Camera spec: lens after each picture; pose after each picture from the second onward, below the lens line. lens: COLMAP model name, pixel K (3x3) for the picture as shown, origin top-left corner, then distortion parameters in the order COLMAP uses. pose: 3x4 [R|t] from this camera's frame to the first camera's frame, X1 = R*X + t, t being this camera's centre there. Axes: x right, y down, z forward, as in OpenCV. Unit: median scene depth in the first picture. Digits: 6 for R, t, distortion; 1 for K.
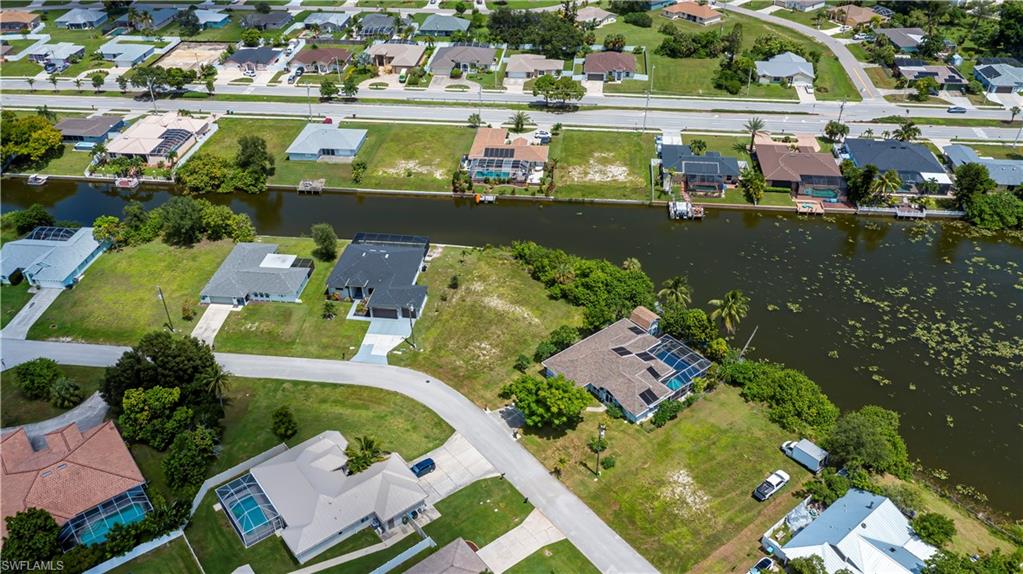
lens RADIAL K [[803.9, 0, 512.4], [0, 803.9, 287.1], [0, 0, 1]] dist [-0.017536, 0.005466]
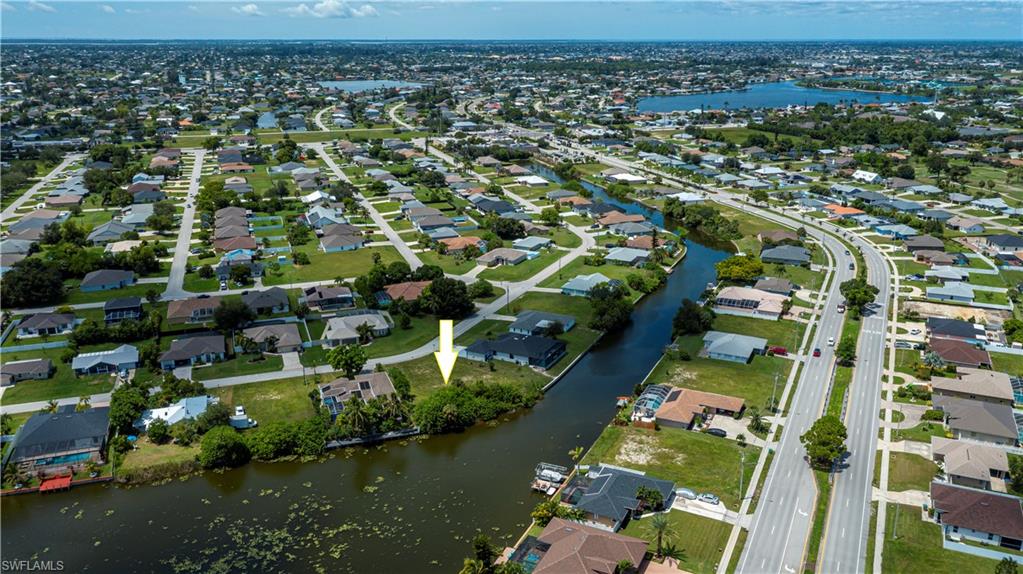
lens RADIAL K [[803.9, 0, 511.1], [0, 803.9, 287.1], [0, 0, 1]] dist [-0.017536, 0.005466]
pose [[-0.326843, 0.294652, -0.897972, 0.976059], [-0.530607, 0.729057, 0.432356, -0.625500], [0.782068, 0.617783, -0.081943, 0.848784]]
